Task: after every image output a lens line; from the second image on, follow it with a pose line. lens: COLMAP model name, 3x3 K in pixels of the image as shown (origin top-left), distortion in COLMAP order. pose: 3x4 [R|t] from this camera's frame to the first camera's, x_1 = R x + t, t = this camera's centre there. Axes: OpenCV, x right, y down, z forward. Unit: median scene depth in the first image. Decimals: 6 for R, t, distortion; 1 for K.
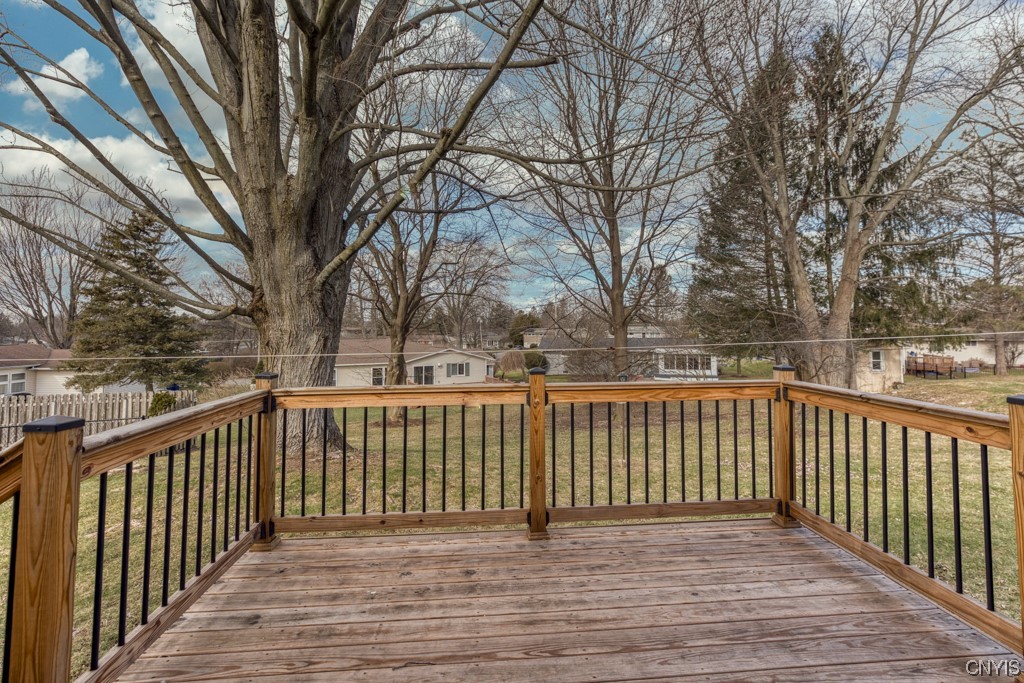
lens RADIAL K [[478.0, 0, 516.8], [0, 478.0, 307.7], [0, 0, 1]] dist [-0.020467, 0.011145]
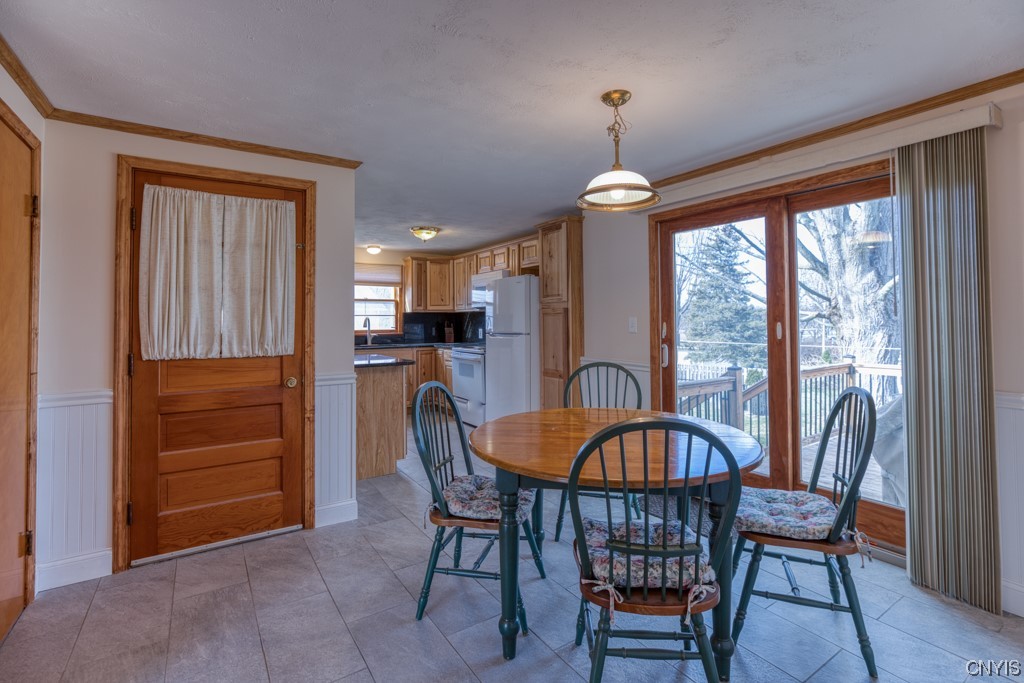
lens RADIAL K [[478.0, 0, 516.8], [0, 478.0, 307.7], [0, 0, 1]] dist [-0.020467, 0.011145]
pose [[0.484613, -0.019797, -0.874504, 0.138821], [0.042056, 0.999115, 0.000688, -0.031834], [0.873717, -0.037111, 0.485017, -0.299964]]
